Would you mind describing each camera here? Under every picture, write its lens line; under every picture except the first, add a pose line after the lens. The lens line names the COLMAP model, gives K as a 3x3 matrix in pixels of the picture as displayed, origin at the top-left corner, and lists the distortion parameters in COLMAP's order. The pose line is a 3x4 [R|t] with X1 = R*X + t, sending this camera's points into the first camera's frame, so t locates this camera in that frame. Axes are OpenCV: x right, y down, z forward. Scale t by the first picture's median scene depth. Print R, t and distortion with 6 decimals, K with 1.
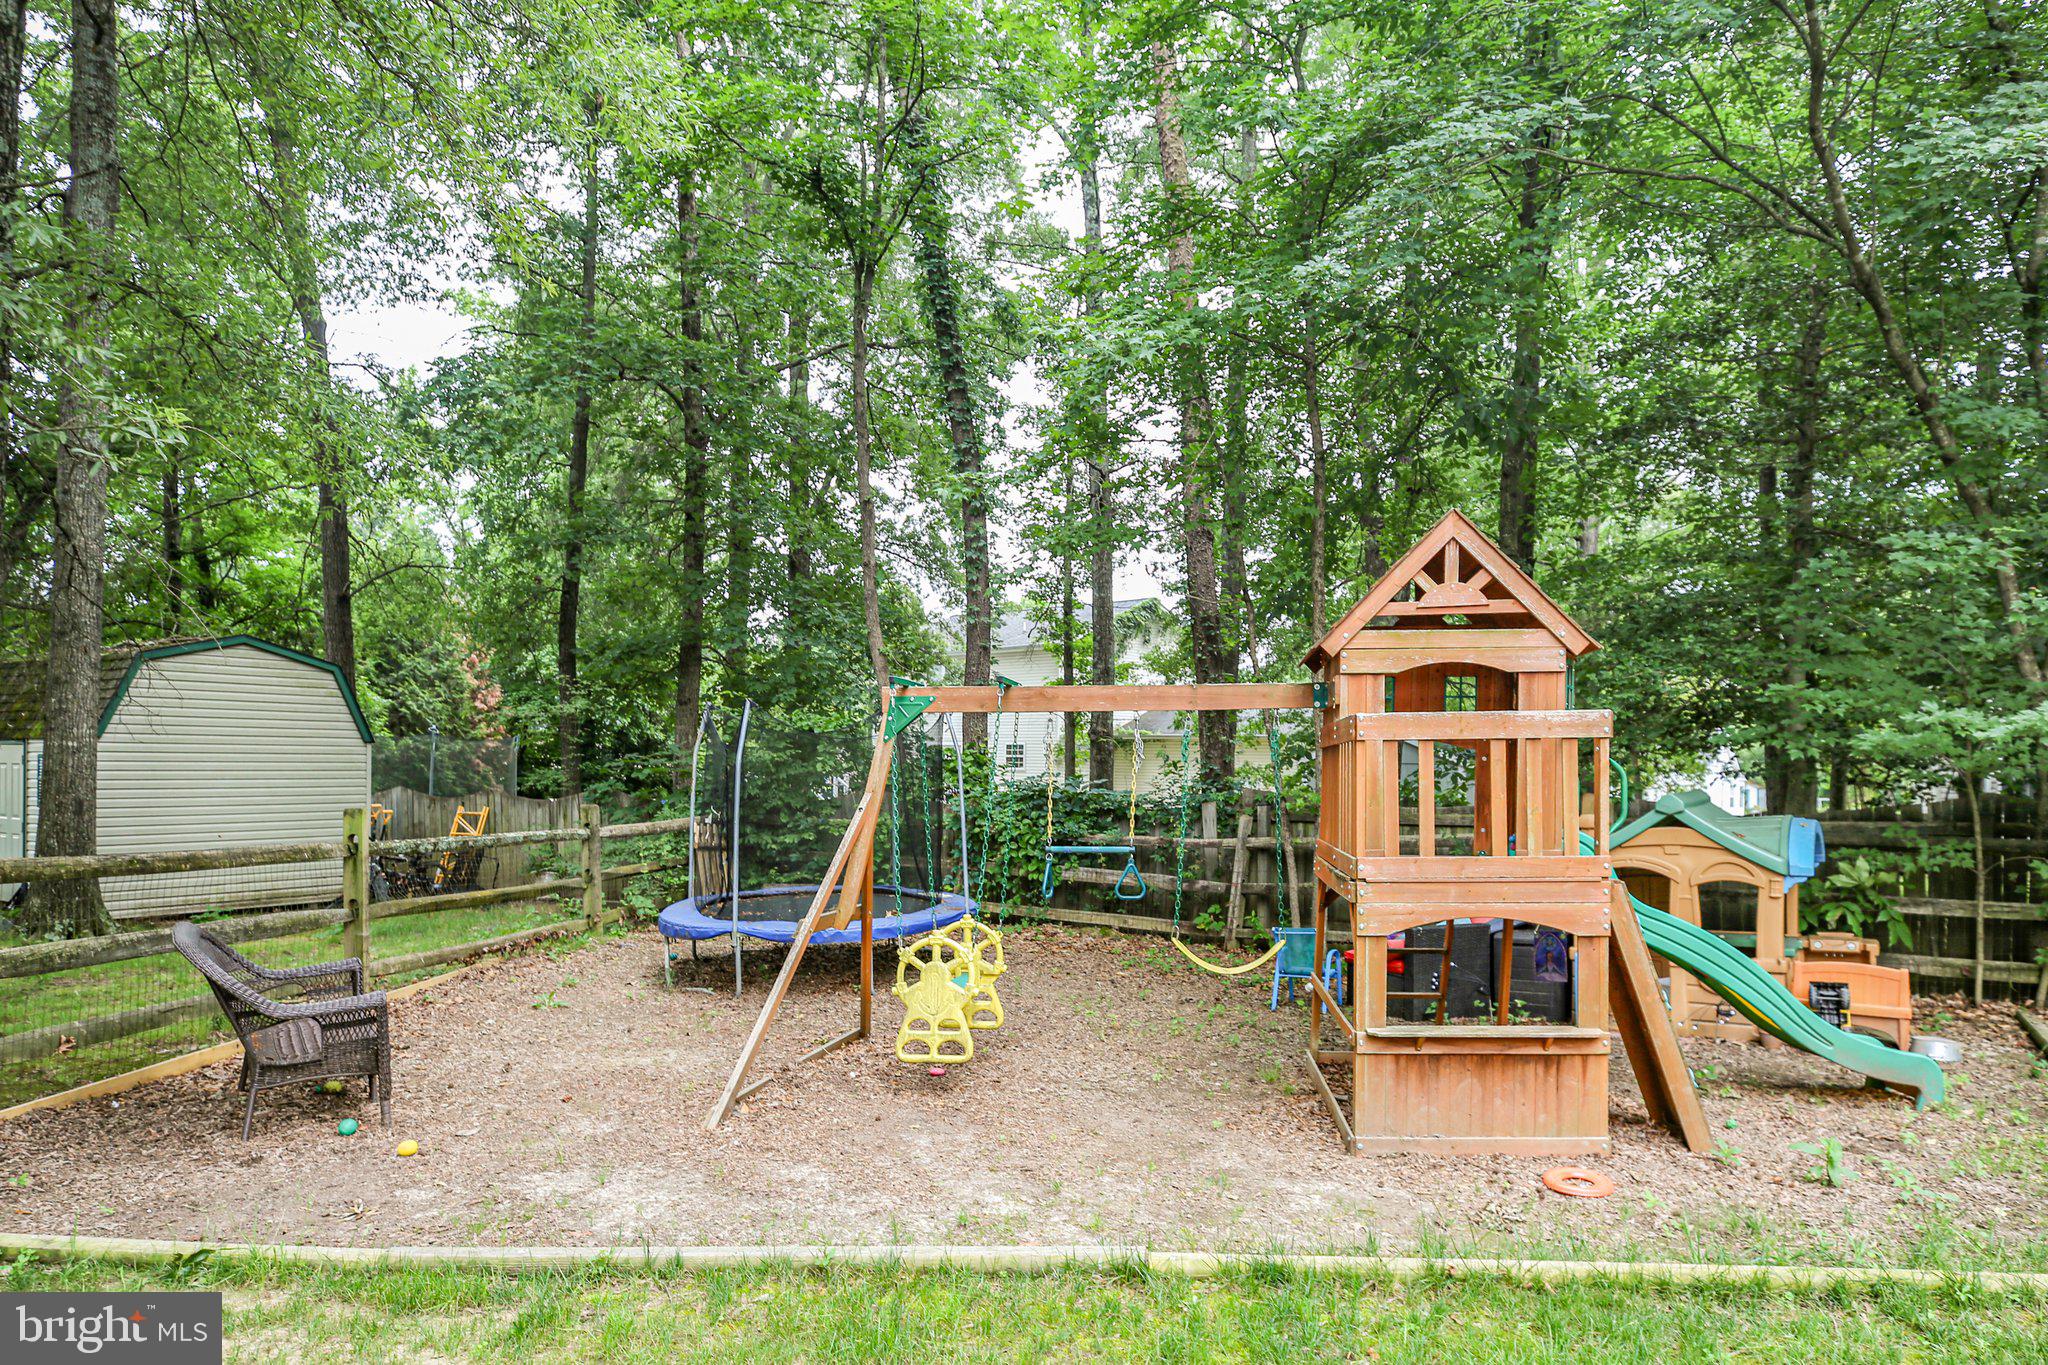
lens RADIAL K [[1272.6, 0, 1060.7], [0, 1272.6, 768.1], [0, 0, 1]] dist [0.006615, -0.000266]
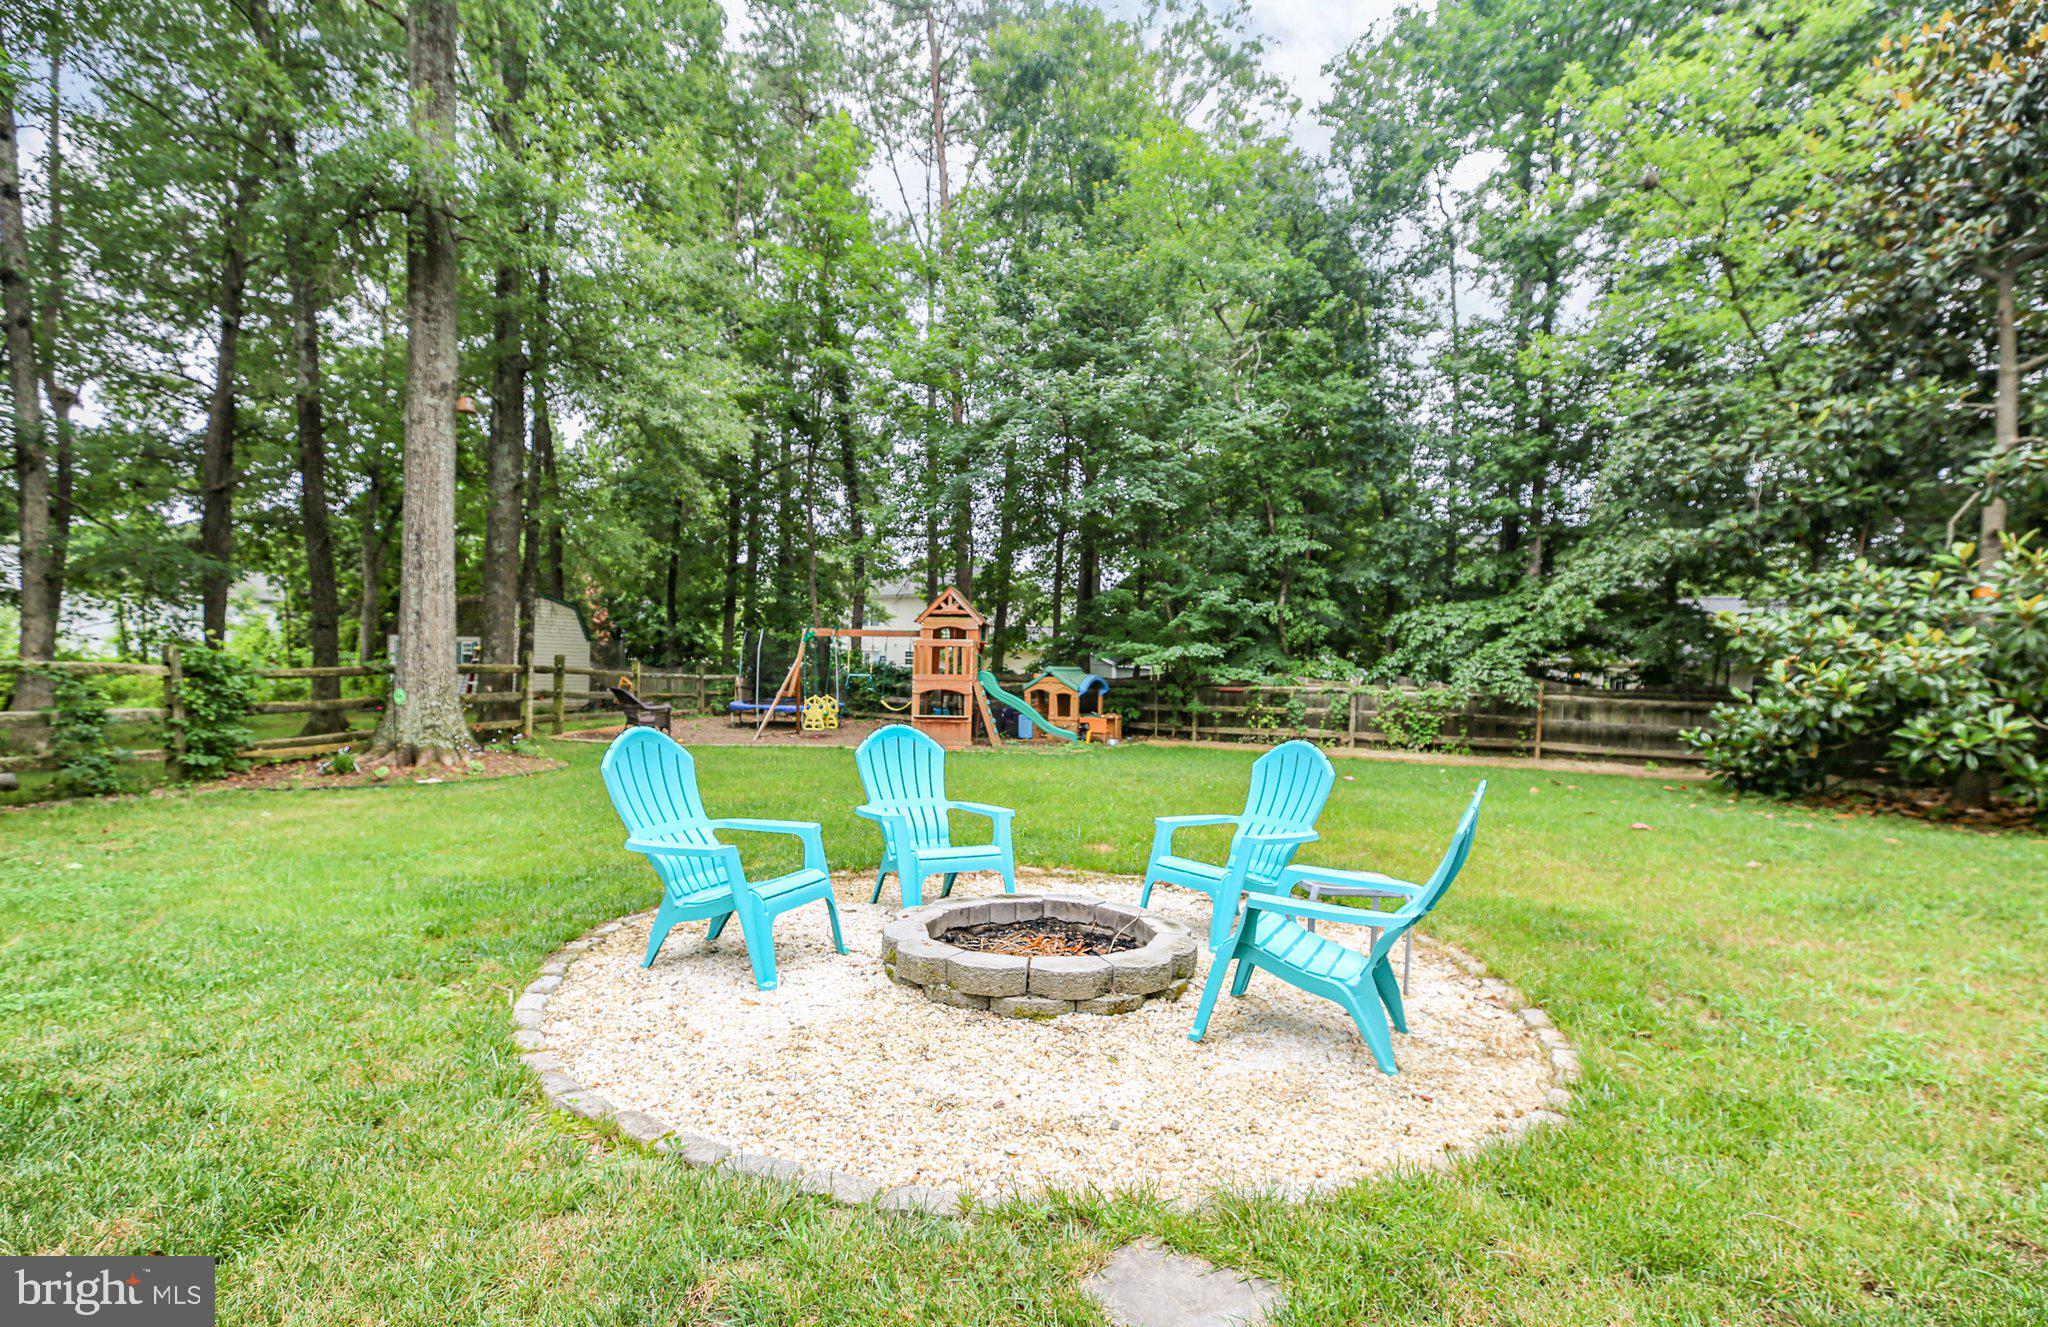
lens RADIAL K [[957.1, 0, 1023.1], [0, 957.1, 710.7], [0, 0, 1]] dist [-0.009425, 0.000183]
pose [[0.998854, 0.025246, 0.040663, 0.314887], [-0.026674, 0.999032, 0.034966, 0.049187], [-0.039741, -0.036011, 0.998561, -1.435327]]
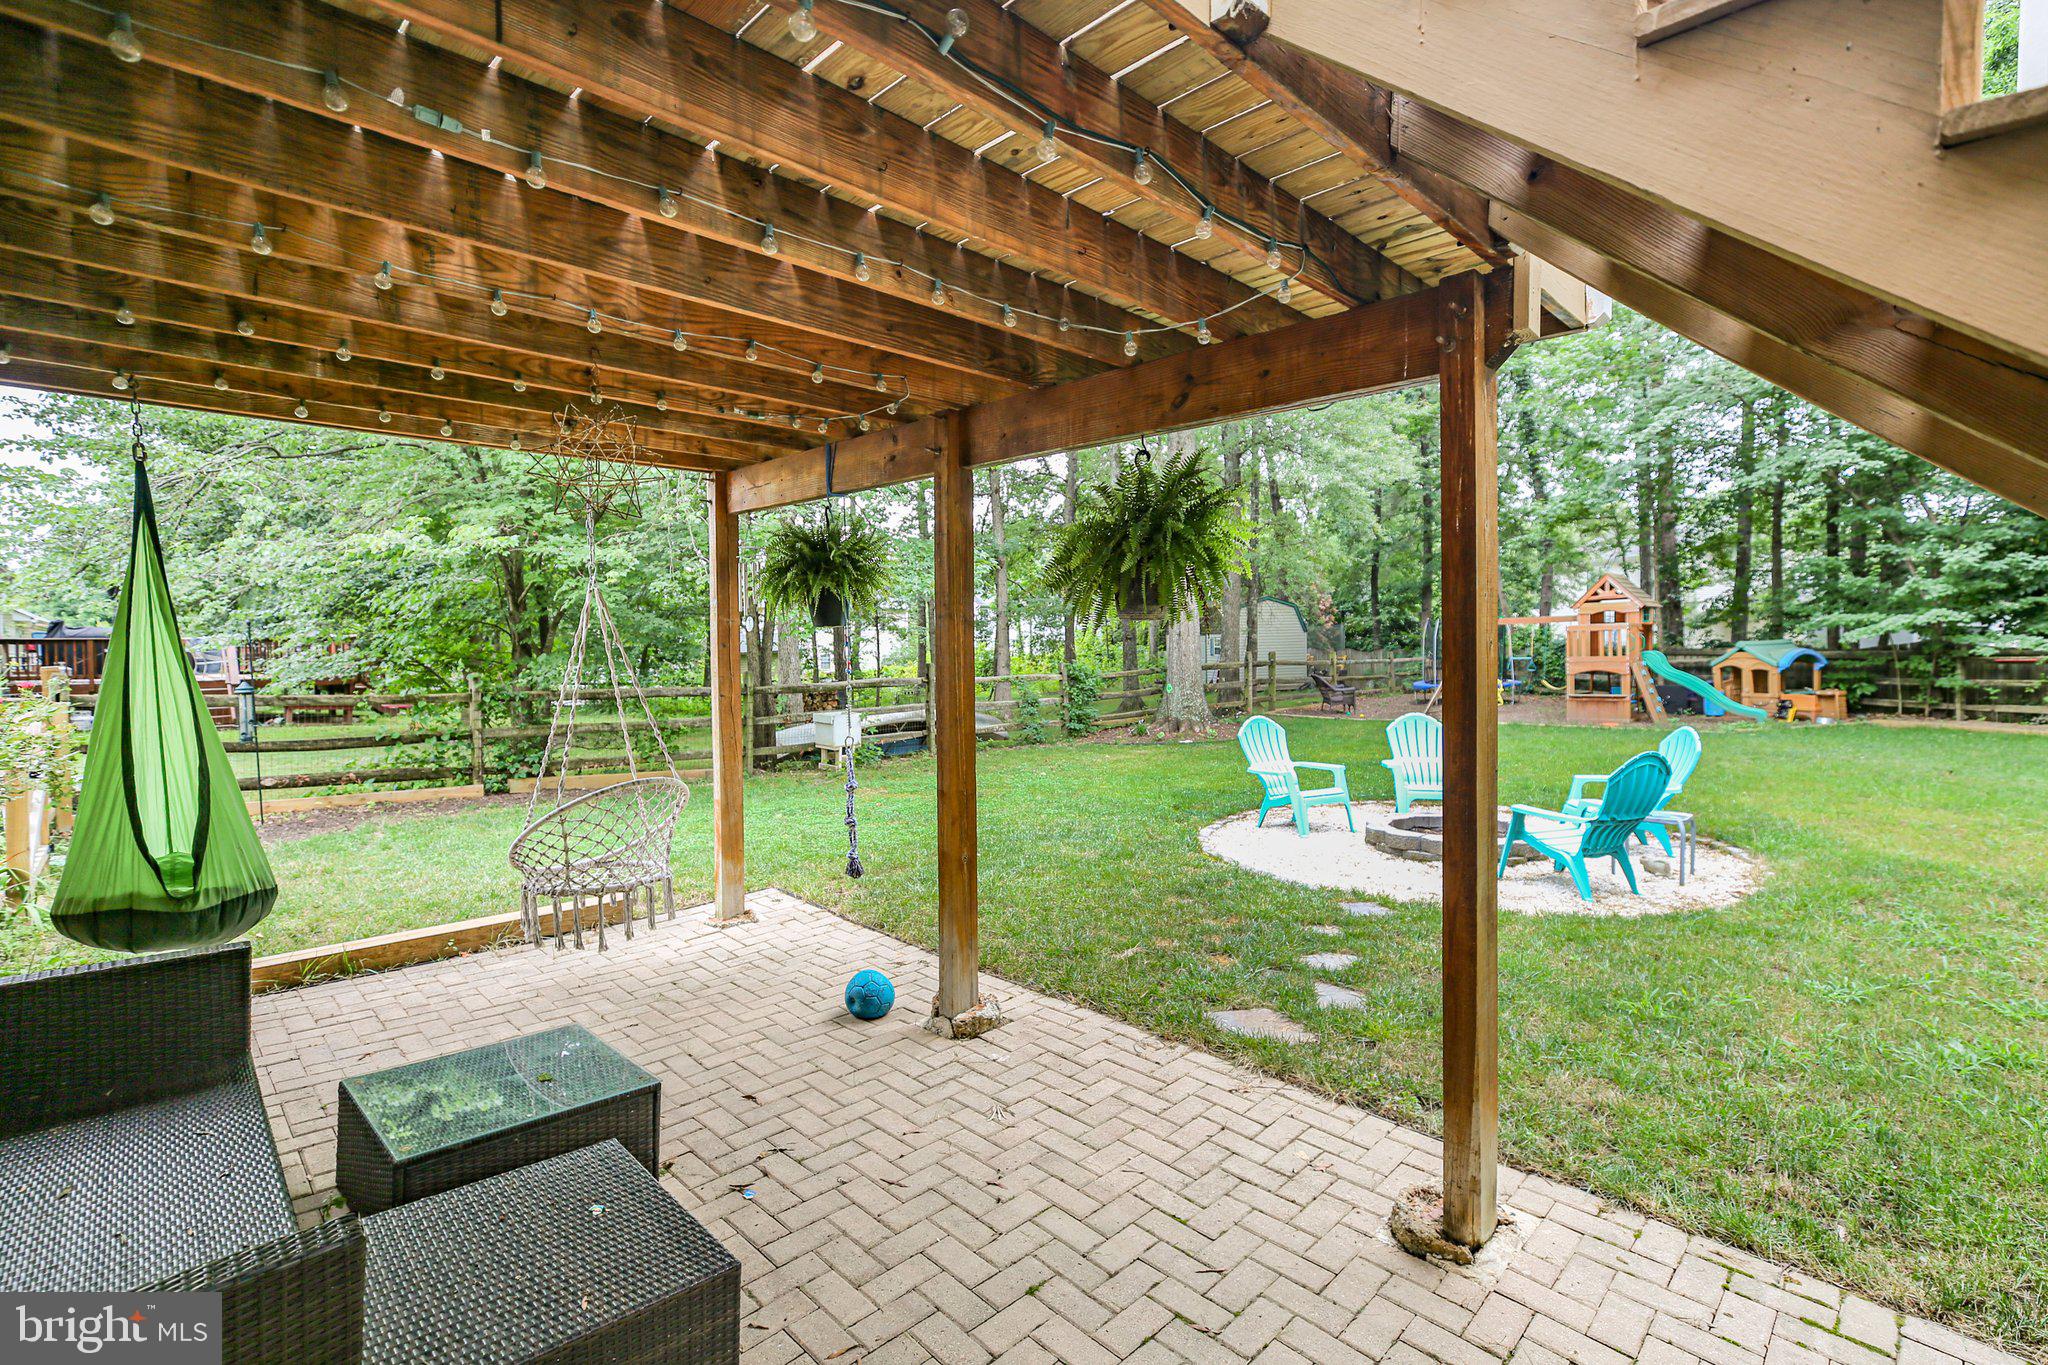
lens RADIAL K [[957.0, 0, 1027.7], [0, 957.0, 644.0], [0, 0, 1]] dist [-0.001119, 0.001470]
pose [[0.767458, -0.014615, -0.640932, 0.639181], [0.018868, 0.999822, -0.000206, -0.006862], [0.640821, -0.011935, 0.767597, -1.931742]]
